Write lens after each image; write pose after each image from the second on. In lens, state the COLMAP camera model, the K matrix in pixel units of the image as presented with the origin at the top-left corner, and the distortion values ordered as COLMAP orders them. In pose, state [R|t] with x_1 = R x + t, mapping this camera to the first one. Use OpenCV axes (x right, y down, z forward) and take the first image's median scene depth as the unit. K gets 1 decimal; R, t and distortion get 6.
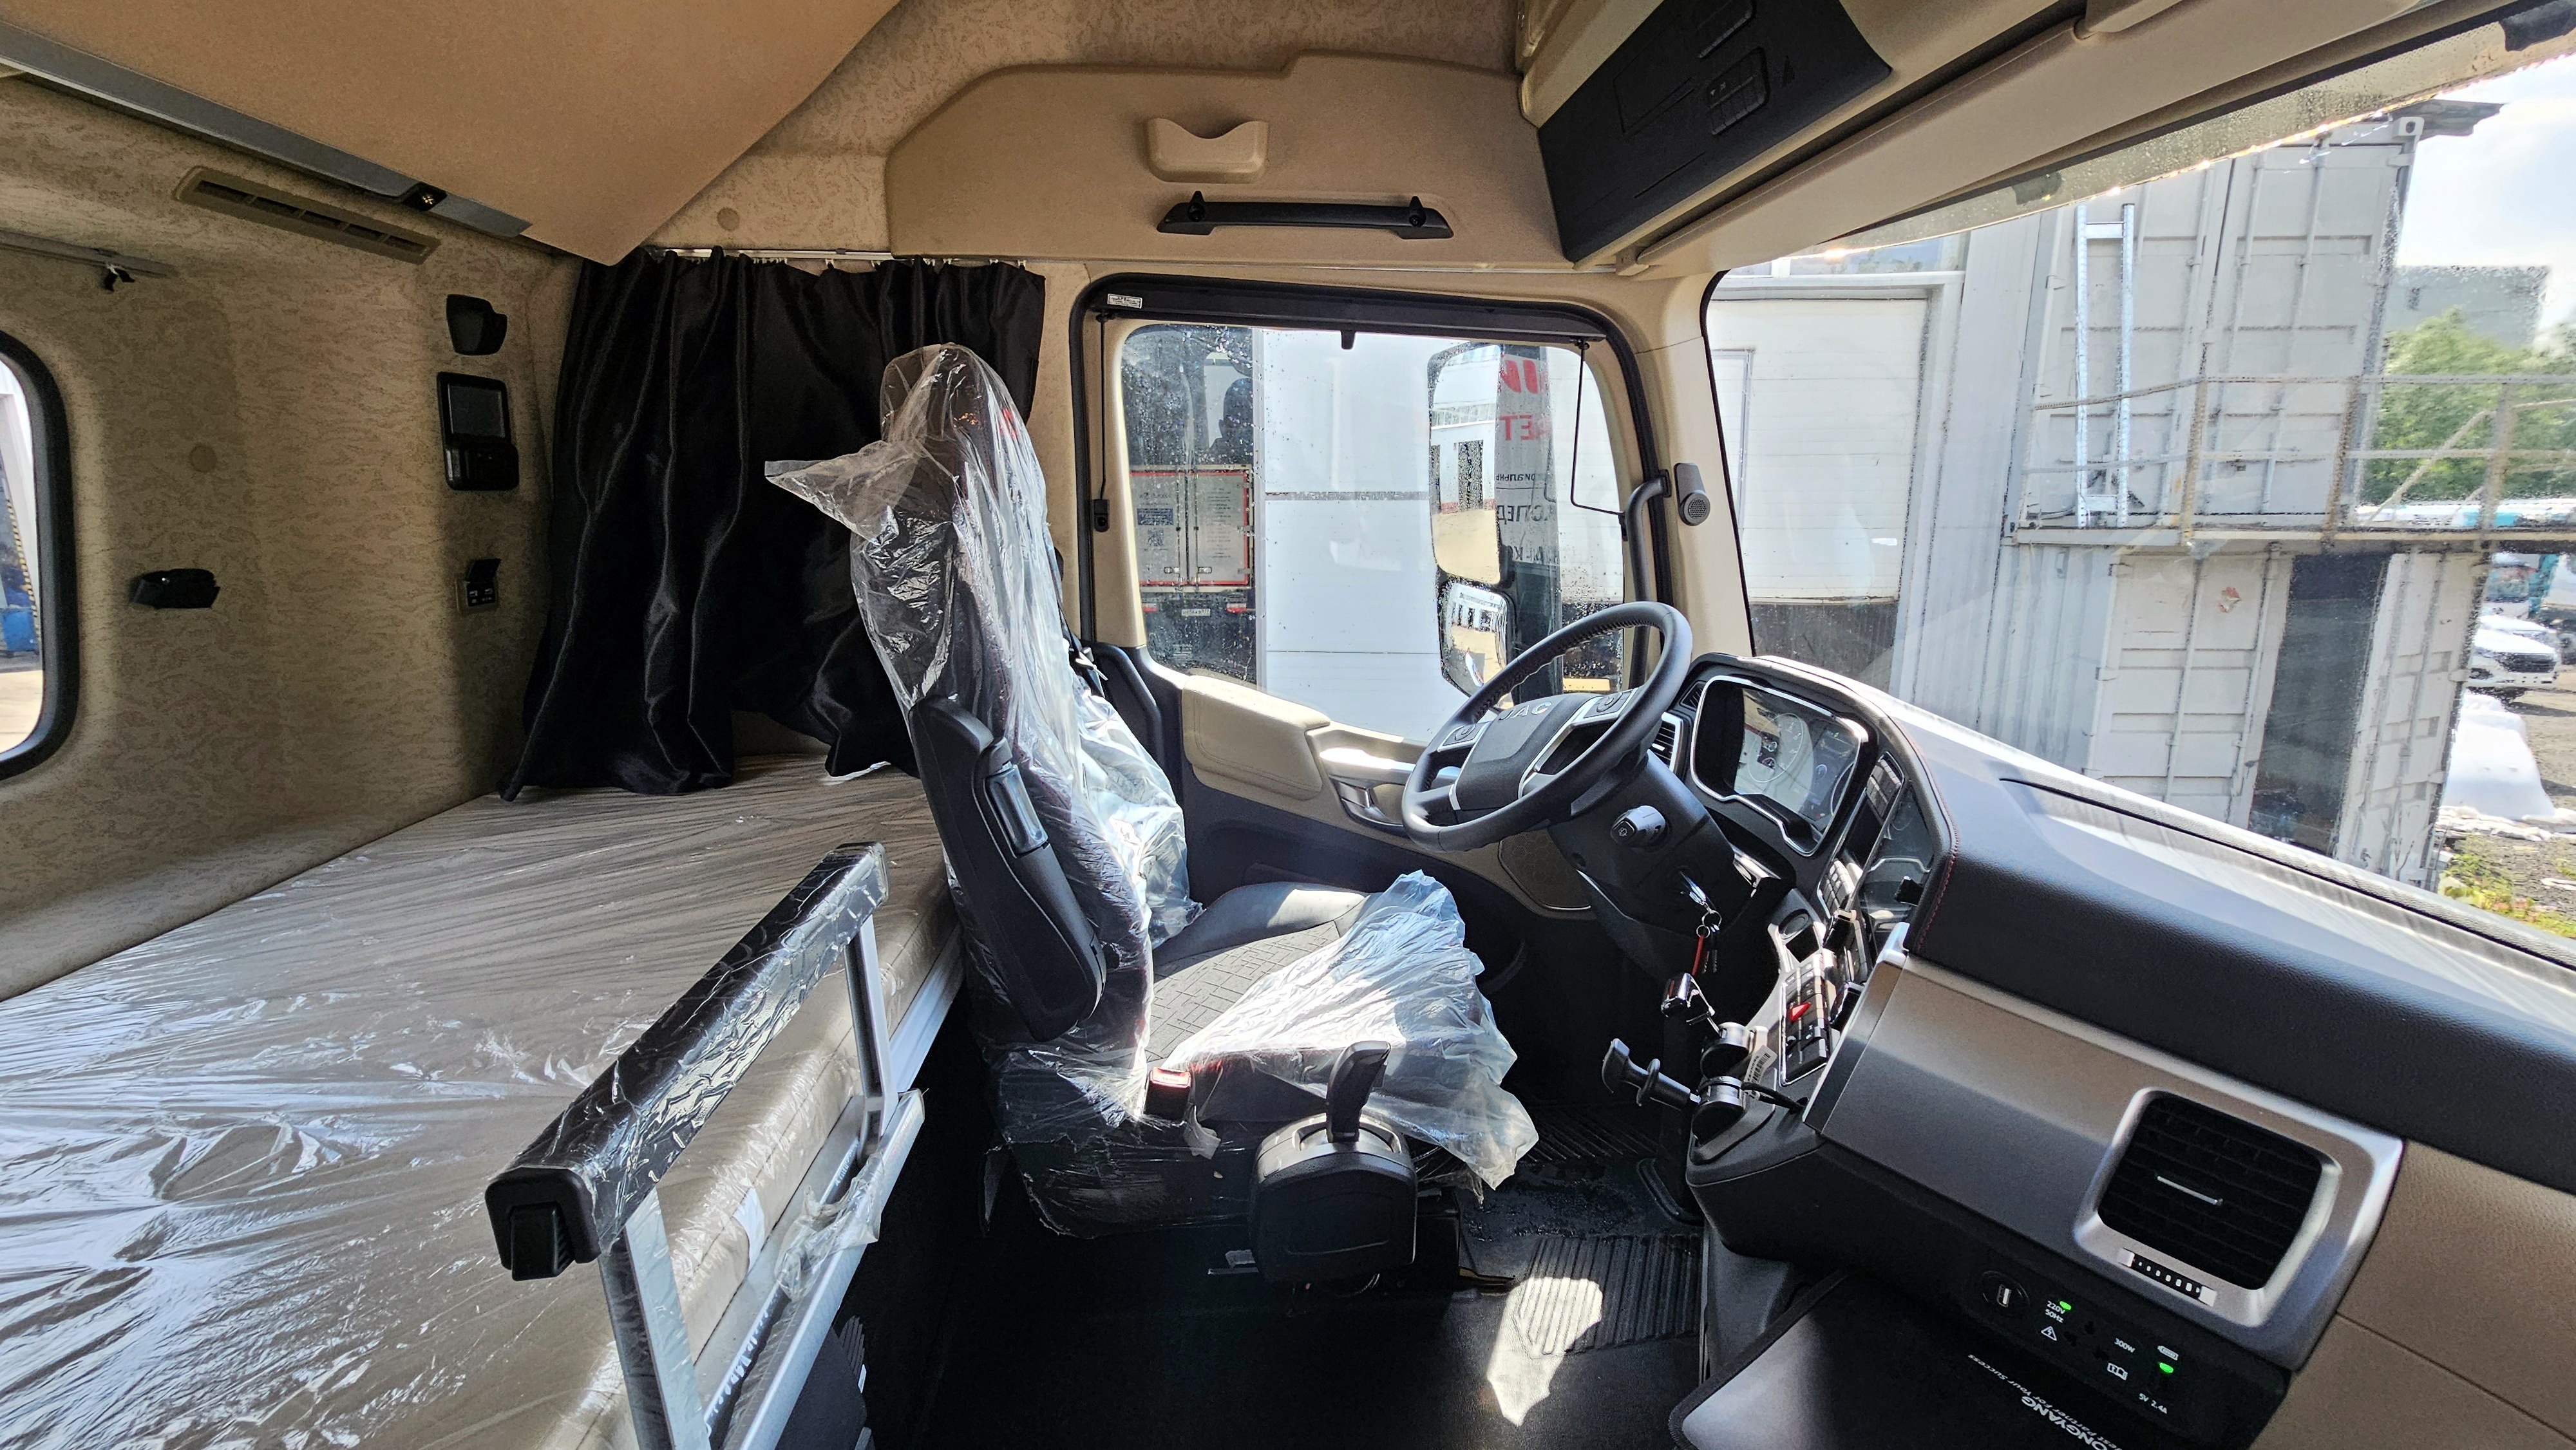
lens RADIAL K [[1065.4, 0, 1288.0], [0, 1065.4, 725.0], [0, 0, 1]] dist [-0.007820, -0.000003]
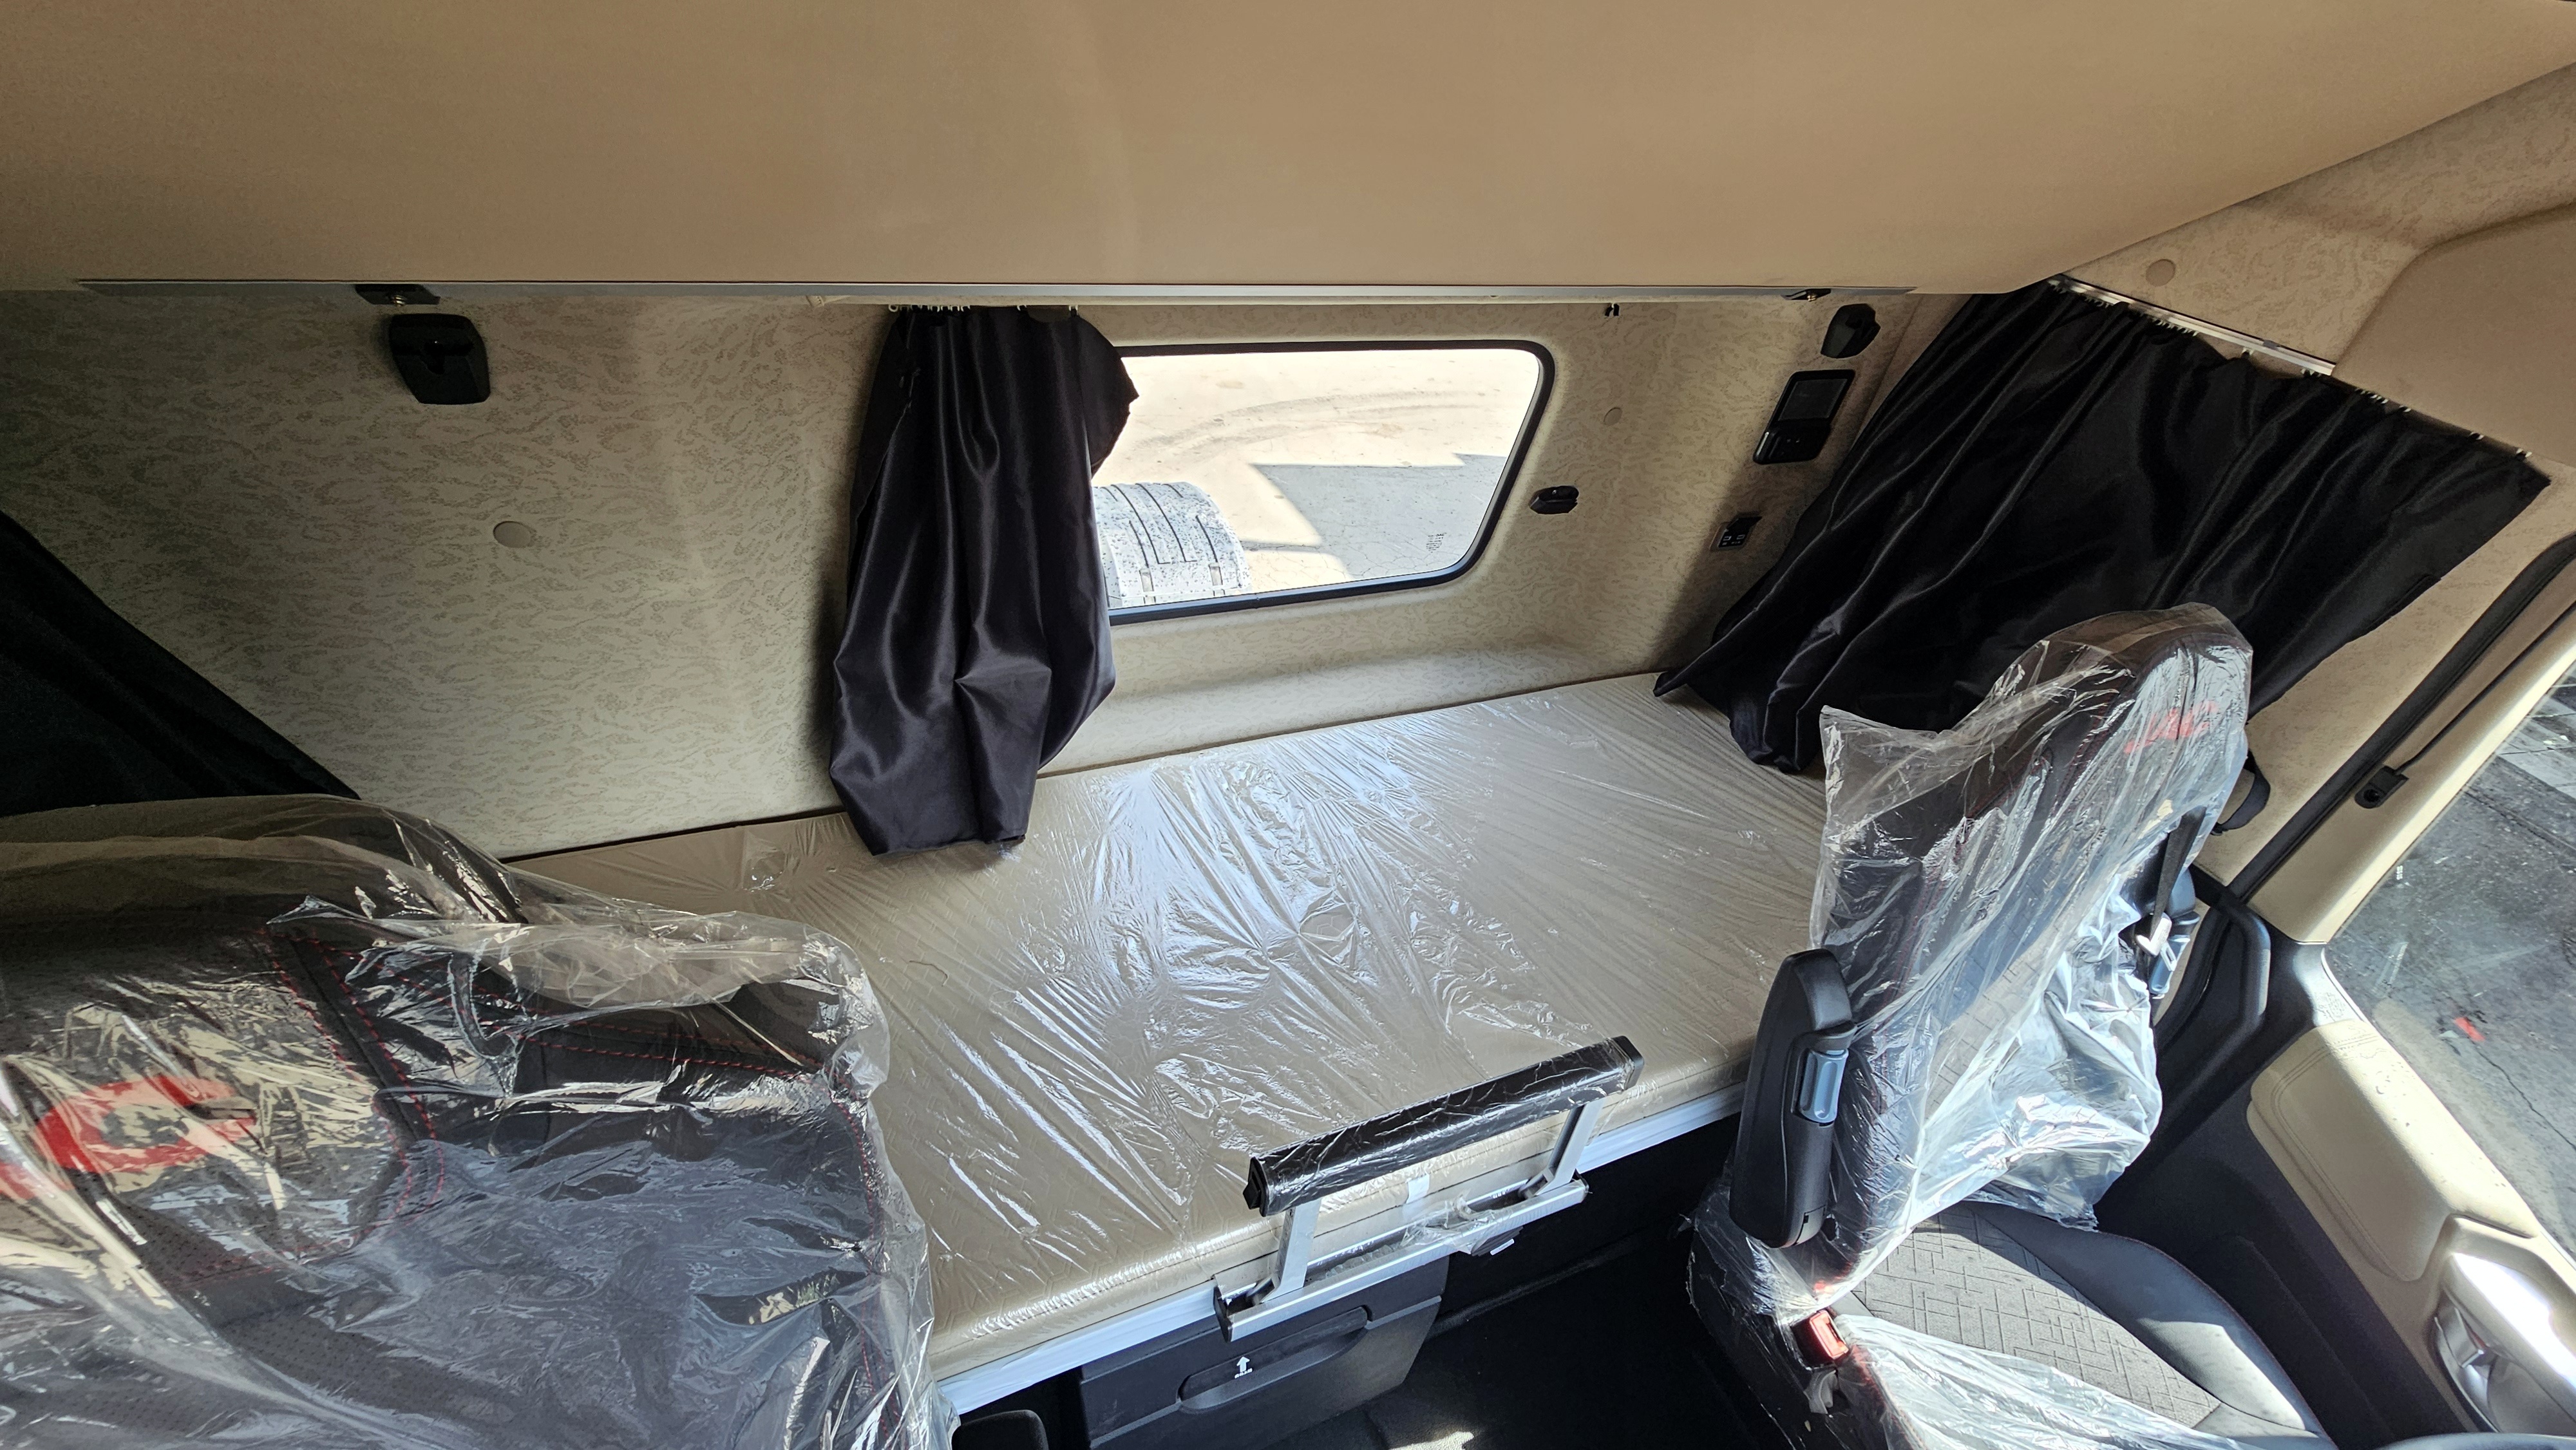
lens RADIAL K [[1013.9, 0, 1288.0], [0, 1013.9, 725.0], [0, 0, 1]] dist [0.000690, 0.000169]
pose [[0.322865, 0.588985, -0.740847, 0.083453], [-0.321813, 0.804447, 0.499300, -0.381963], [0.890053, 0.077208, 0.449272, 0.015458]]
